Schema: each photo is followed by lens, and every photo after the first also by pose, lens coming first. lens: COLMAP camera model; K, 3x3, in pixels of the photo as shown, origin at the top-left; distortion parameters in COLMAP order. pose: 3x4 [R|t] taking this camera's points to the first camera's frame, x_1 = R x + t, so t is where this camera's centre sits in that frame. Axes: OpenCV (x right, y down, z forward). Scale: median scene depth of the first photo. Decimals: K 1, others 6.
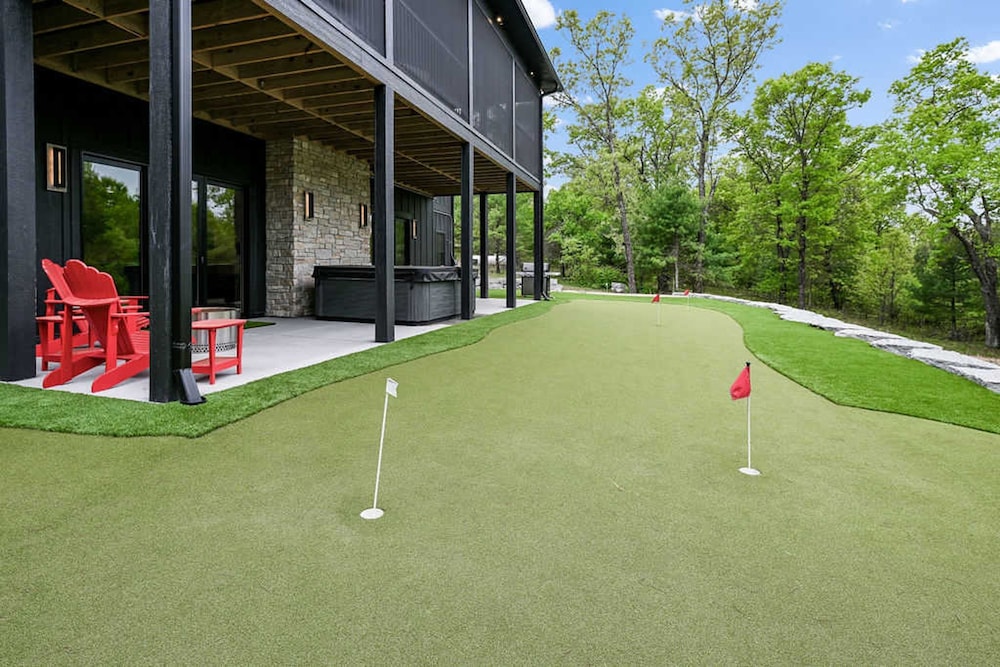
lens RADIAL K [[495.2, 0, 503.7], [0, 495.2, 270.4], [0, 0, 1]] dist [-0.001830, 0.000171]
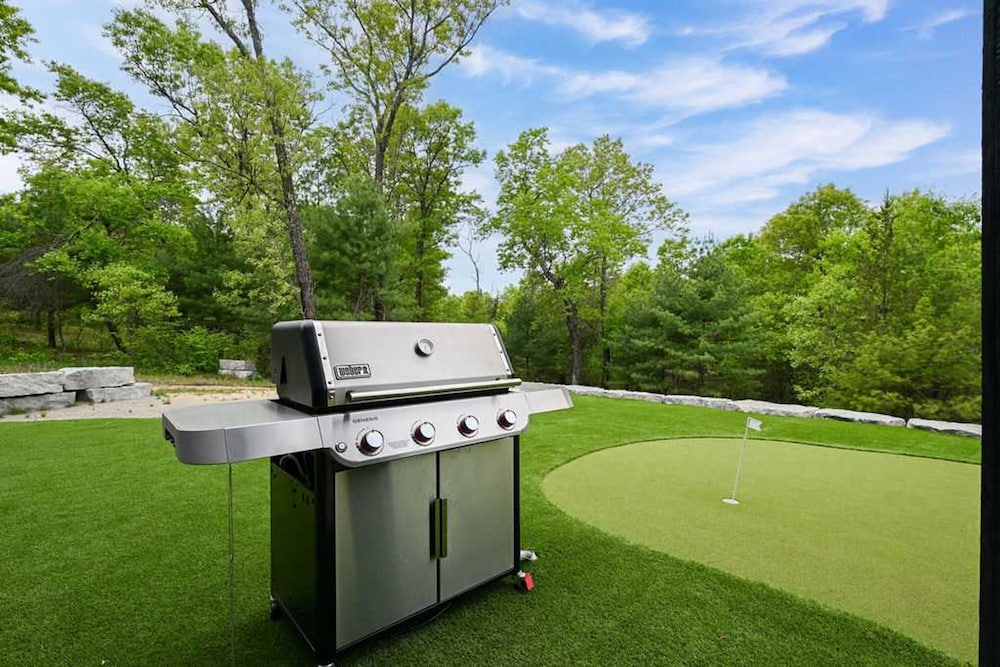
lens RADIAL K [[452.5, 0, 496.1], [0, 452.5, 336.8], [0, 0, 1]] dist [0.001433, 0.000278]
pose [[0.571751, -0.017008, 0.820251, -0.007073], [0.004484, 0.999835, 0.017606, -0.007795], [-0.820415, -0.006389, 0.571733, 0.574159]]
